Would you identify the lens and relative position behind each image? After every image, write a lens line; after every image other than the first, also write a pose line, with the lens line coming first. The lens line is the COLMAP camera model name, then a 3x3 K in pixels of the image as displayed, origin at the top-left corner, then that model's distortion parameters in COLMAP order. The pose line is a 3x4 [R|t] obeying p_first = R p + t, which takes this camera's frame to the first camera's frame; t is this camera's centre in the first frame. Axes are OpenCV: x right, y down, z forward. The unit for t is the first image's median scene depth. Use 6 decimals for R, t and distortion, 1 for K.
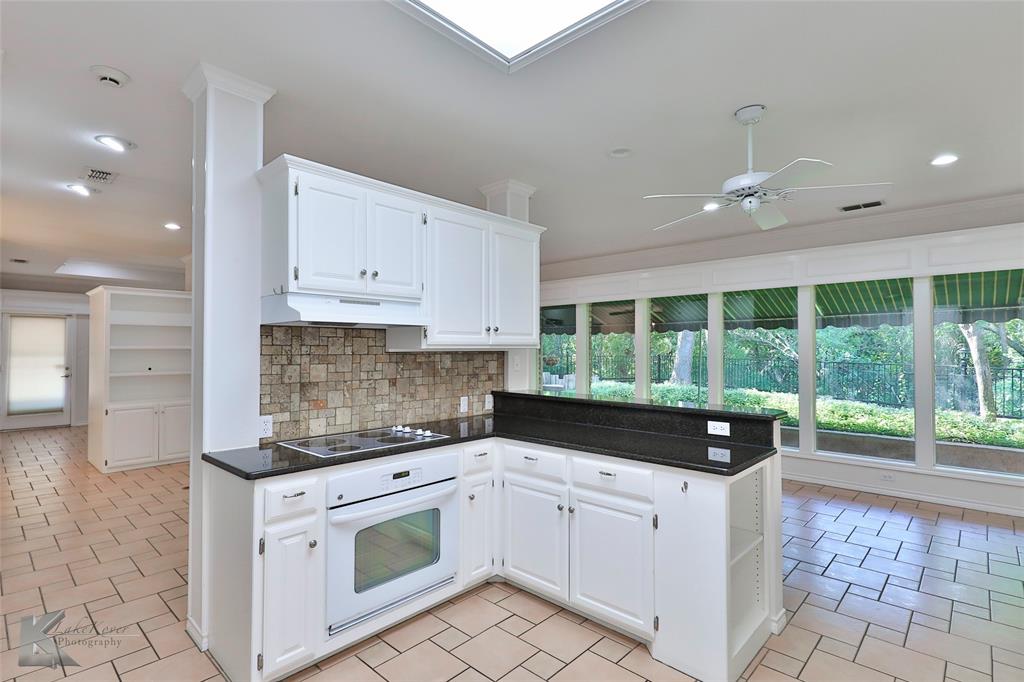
lens RADIAL K [[504.5, 0, 502.4], [0, 504.5, 342.1], [0, 0, 1]] dist [-0.001677, -0.000346]
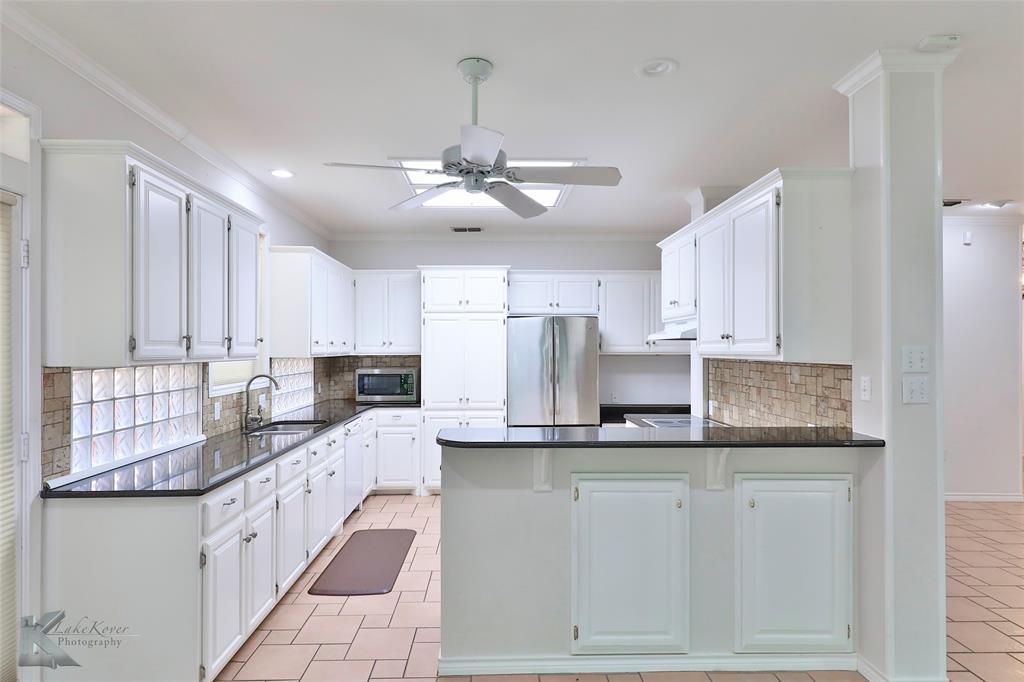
lens RADIAL K [[568.7, 0, 502.7], [0, 568.7, 346.4], [0, 0, 1]] dist [0.010081, -0.000766]
pose [[-0.712167, -0.003916, -0.701999, 0.924270], [0.007308, 0.999889, -0.012991, 0.001217], [0.701972, -0.014382, -0.712060, 1.410628]]
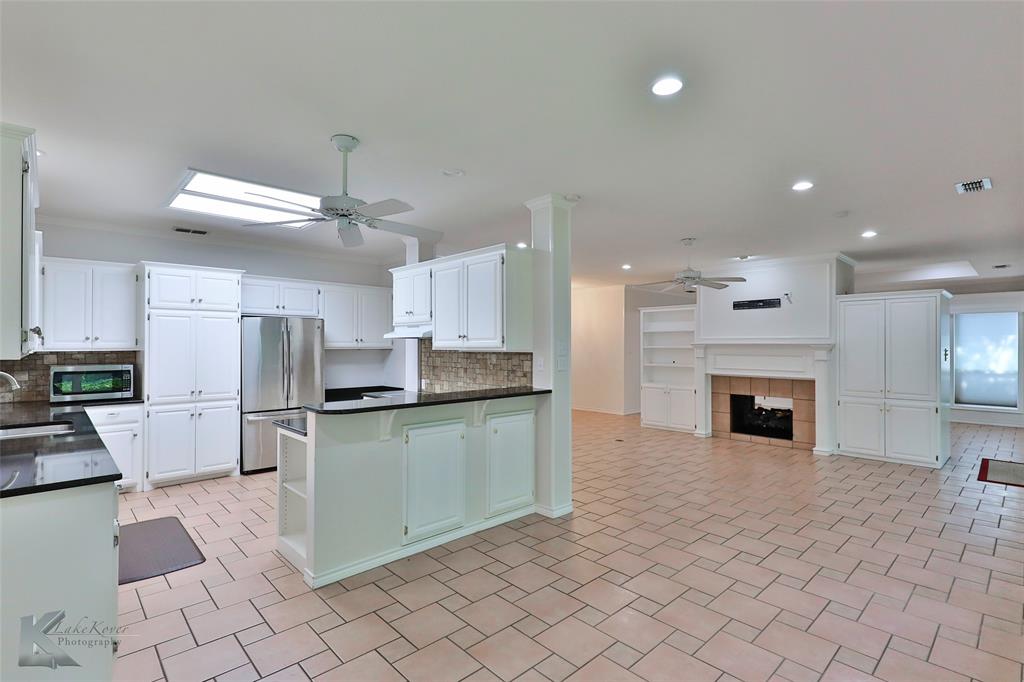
lens RADIAL K [[483.8, 0, 507.7], [0, 483.8, 341.3], [0, 0, 1]] dist [0.009822, -0.001434]
pose [[-0.064781, -0.010101, -0.997848, 1.298734], [0.011629, 0.999873, -0.010876, 0.004408], [0.997832, -0.012309, -0.064656, 1.200903]]
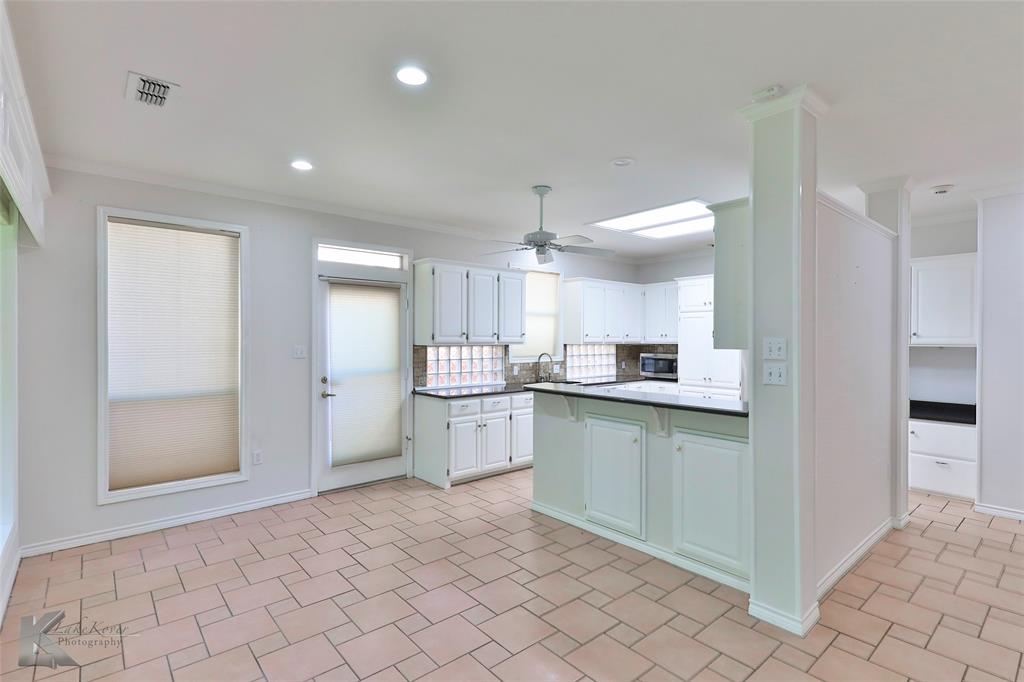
lens RADIAL K [[483.8, 0, 507.7], [0, 483.8, 341.3], [0, 0, 1]] dist [0.009822, -0.001434]
pose [[-0.994694, -0.005664, 0.102719, 0.370120], [-0.006212, 0.999968, -0.005017, 0.006570], [-0.102687, -0.005628, -0.994698, 2.060605]]
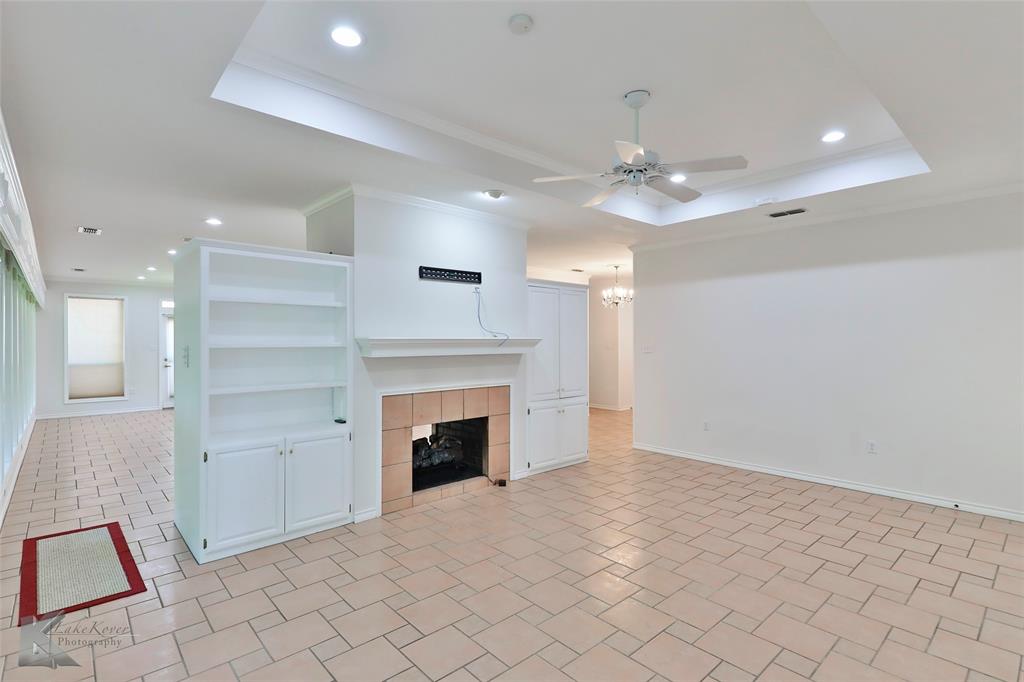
lens RADIAL K [[493.9, 0, 515.8], [0, 493.9, 339.9], [0, 0, 1]] dist [0.020834, -0.009685]
pose [[-0.997362, 0.005401, 0.072388, -1.505700], [0.004417, 0.999896, -0.013737, 0.038962], [-0.072454, -0.013381, -0.997282, 3.842736]]
